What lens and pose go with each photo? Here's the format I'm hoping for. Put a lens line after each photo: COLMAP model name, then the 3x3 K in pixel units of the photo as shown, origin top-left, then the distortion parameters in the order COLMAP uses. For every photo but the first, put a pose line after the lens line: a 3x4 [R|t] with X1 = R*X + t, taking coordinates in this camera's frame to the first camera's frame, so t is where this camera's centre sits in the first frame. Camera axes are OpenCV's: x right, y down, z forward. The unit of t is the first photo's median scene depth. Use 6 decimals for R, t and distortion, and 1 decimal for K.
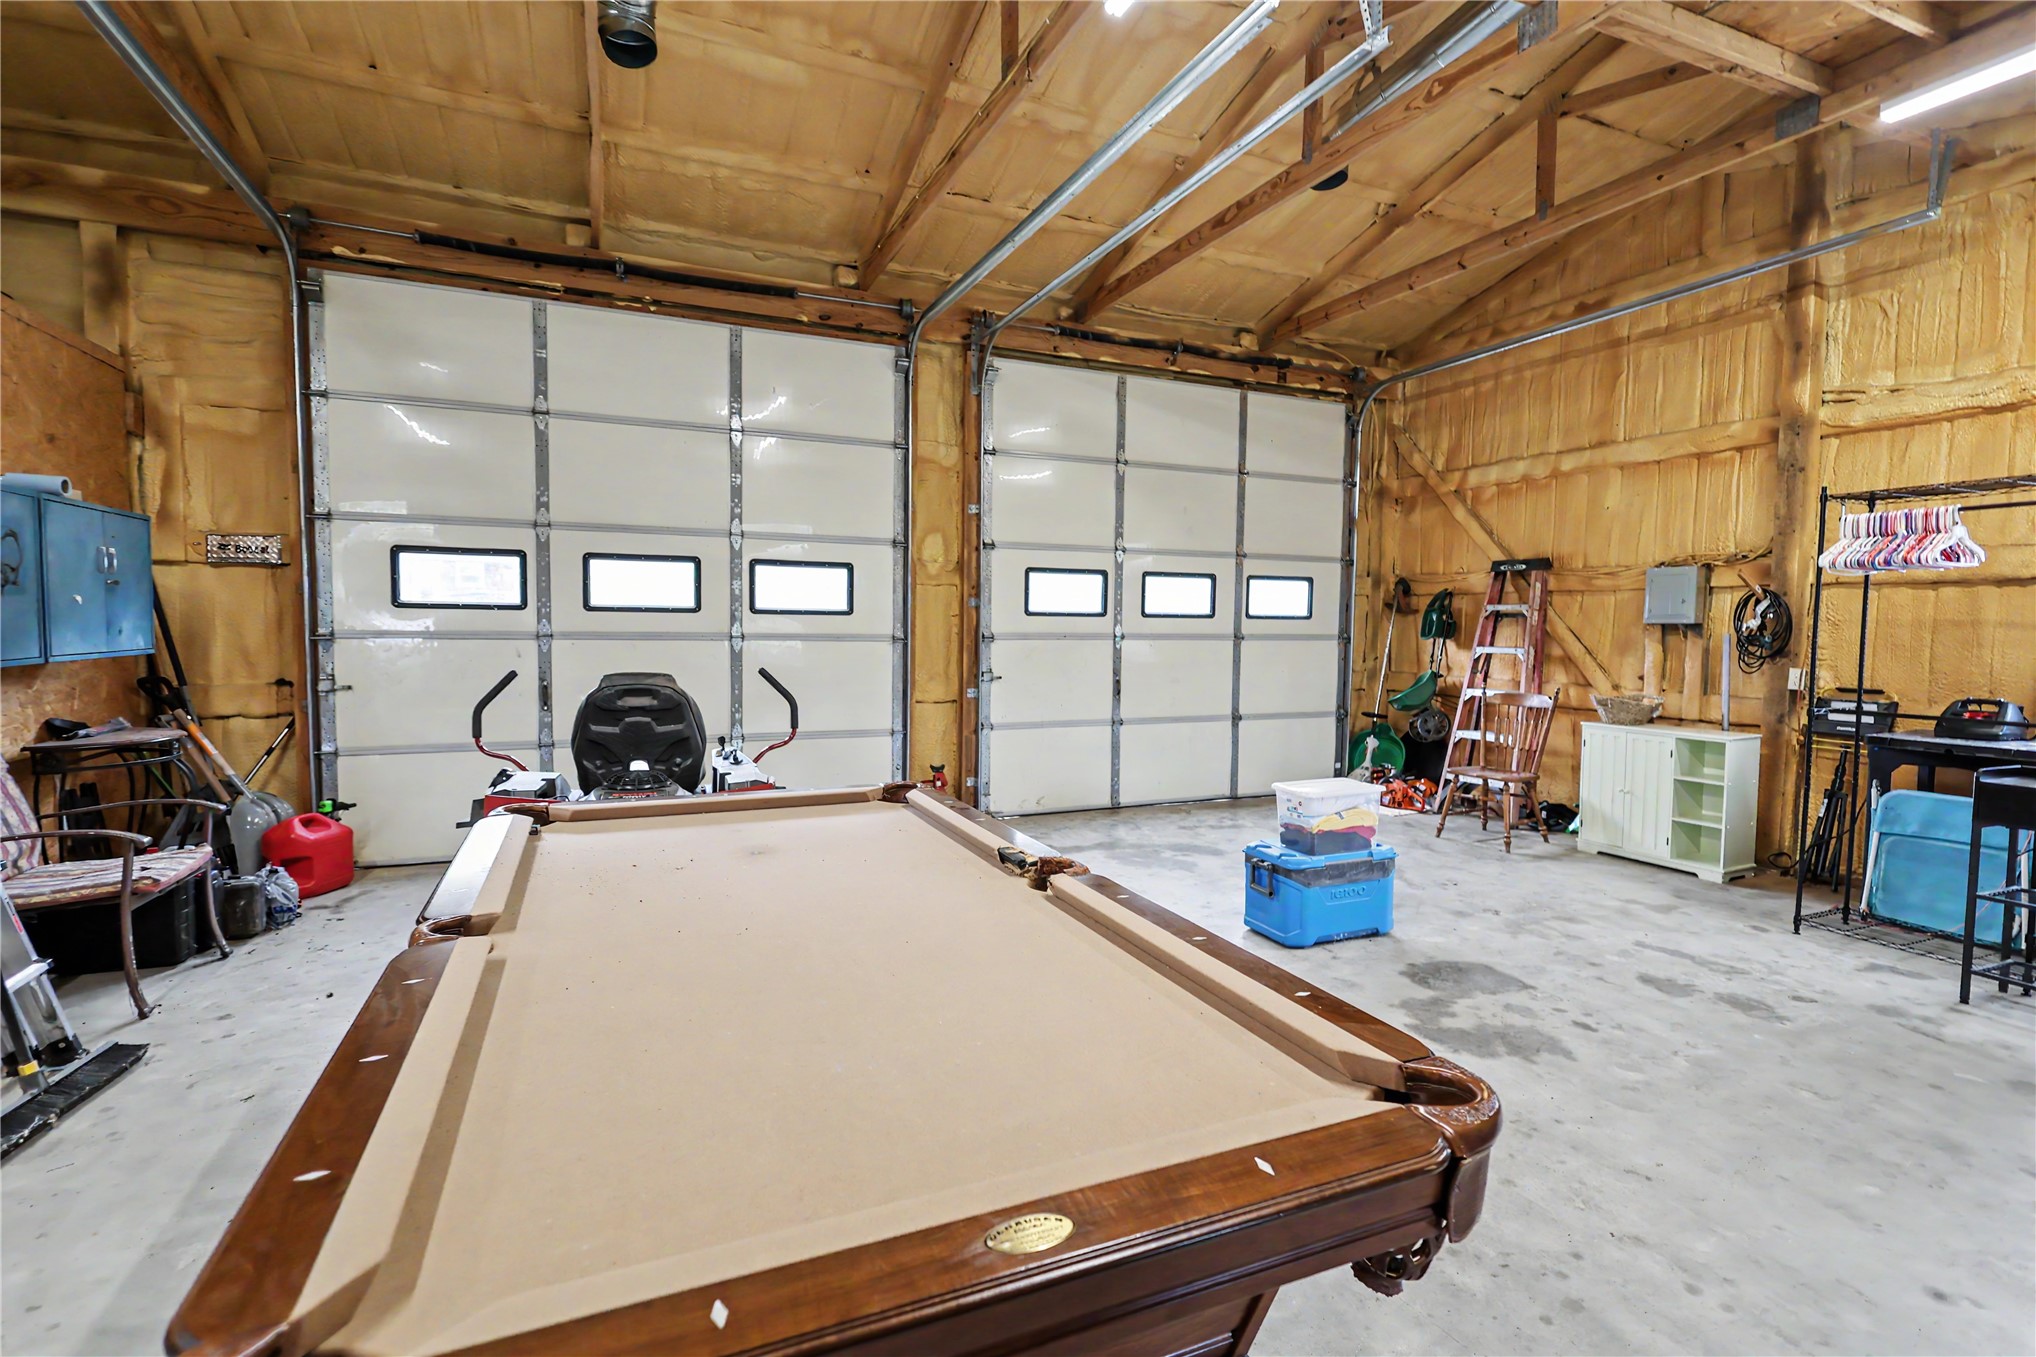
lens RADIAL K [[939.1, 0, 1029.4], [0, 939.1, 676.7], [0, 0, 1]] dist [0.001909, 0.000805]
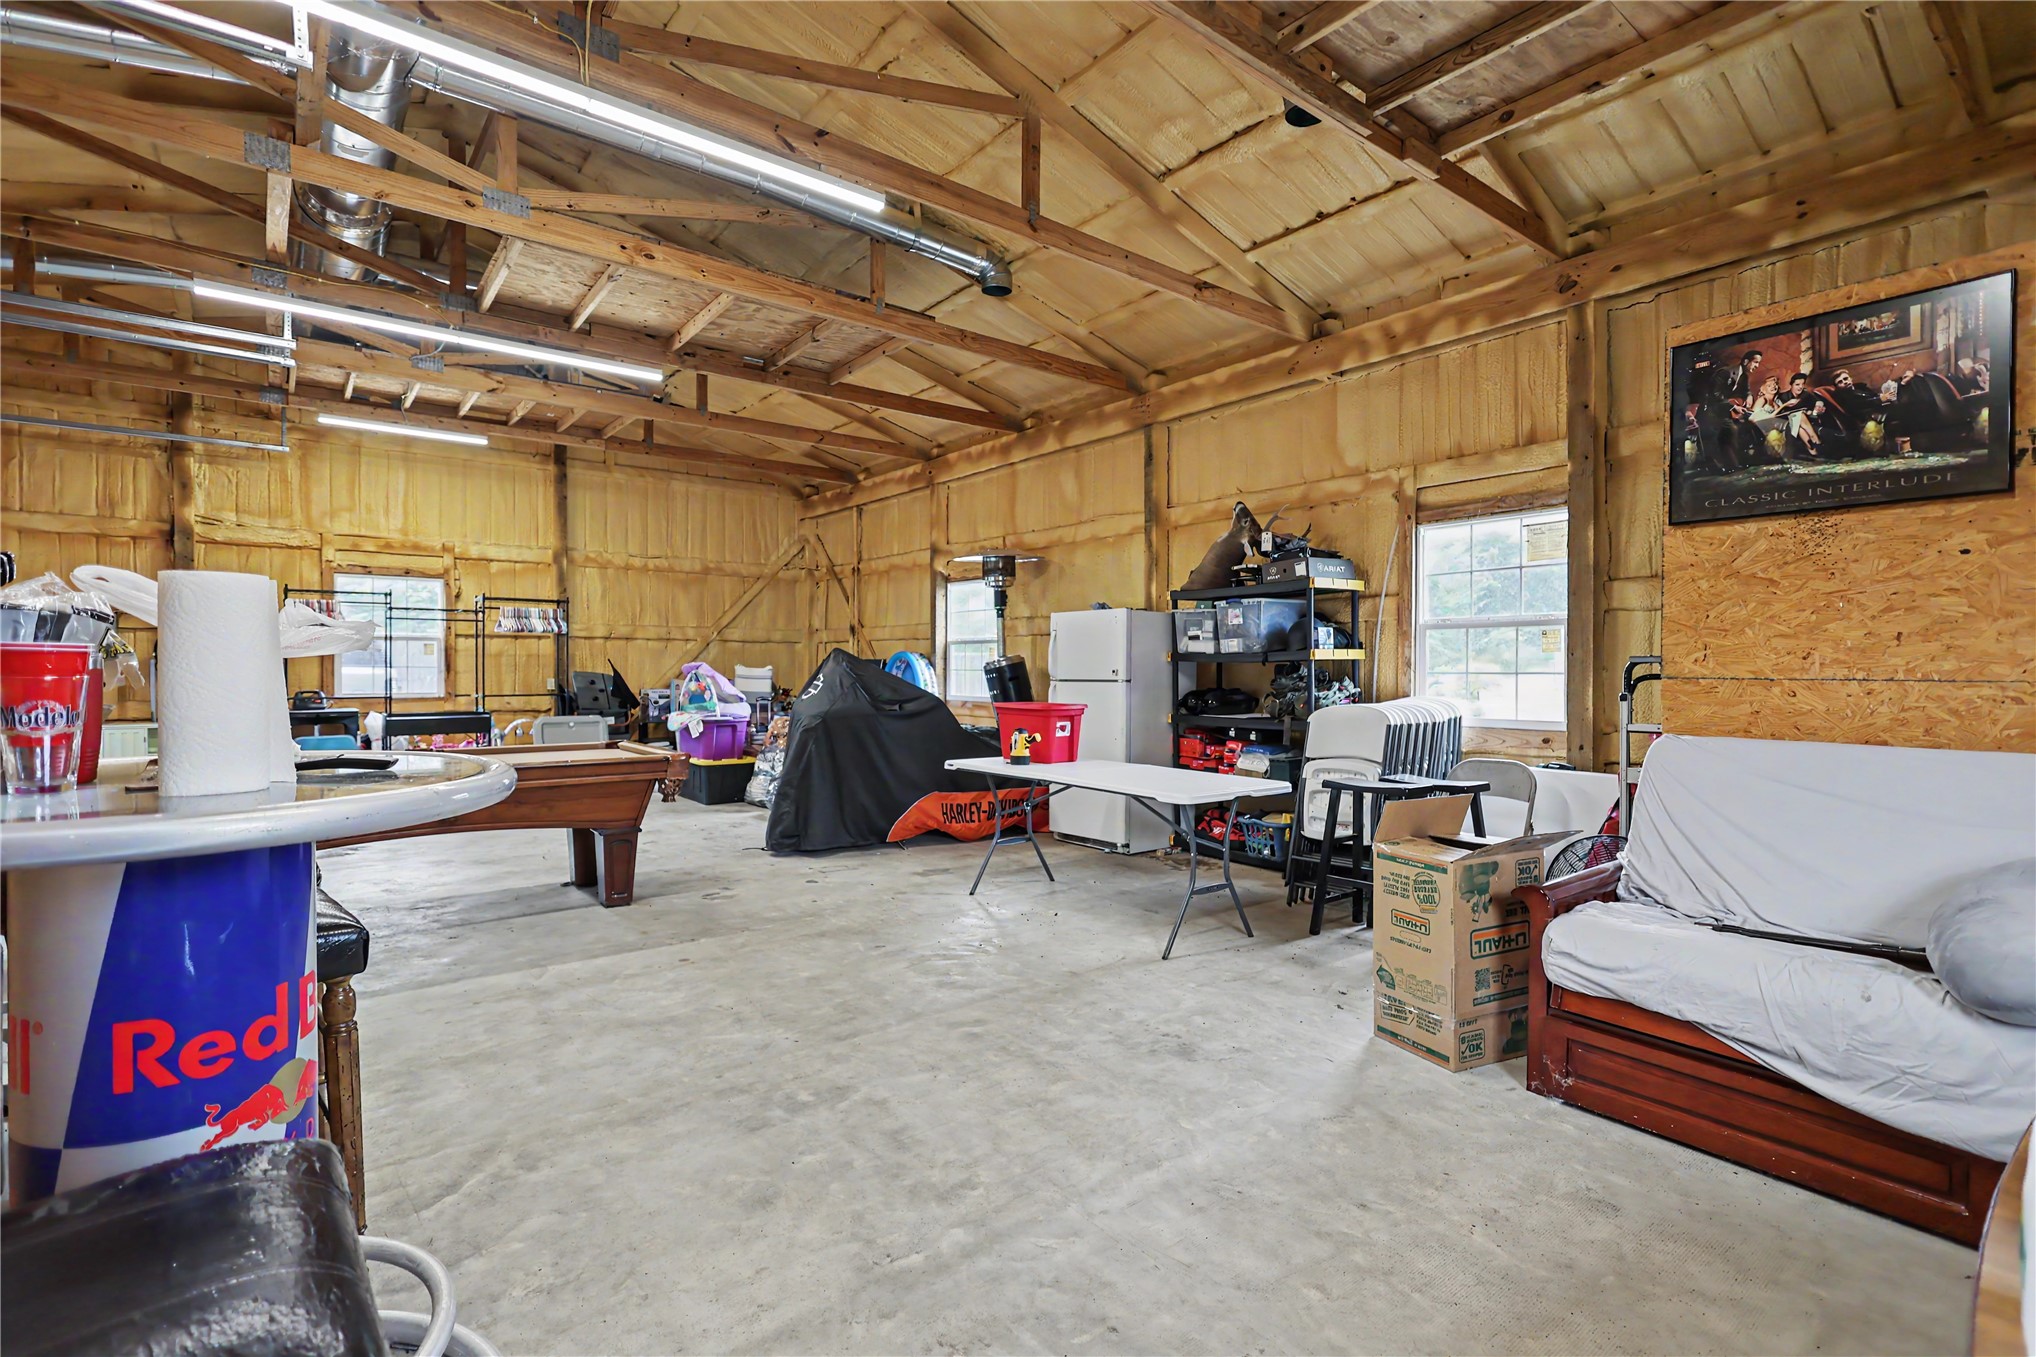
lens RADIAL K [[937.1, 0, 1013.5], [0, 937.1, 676.7], [0, 0, 1]] dist [0.005675, 0.000689]
pose [[-0.263785, -0.022164, 0.964327, -1.006897], [0.047874, 0.998203, 0.036038, -0.005735], [-0.963393, 0.055673, -0.262250, 0.045541]]
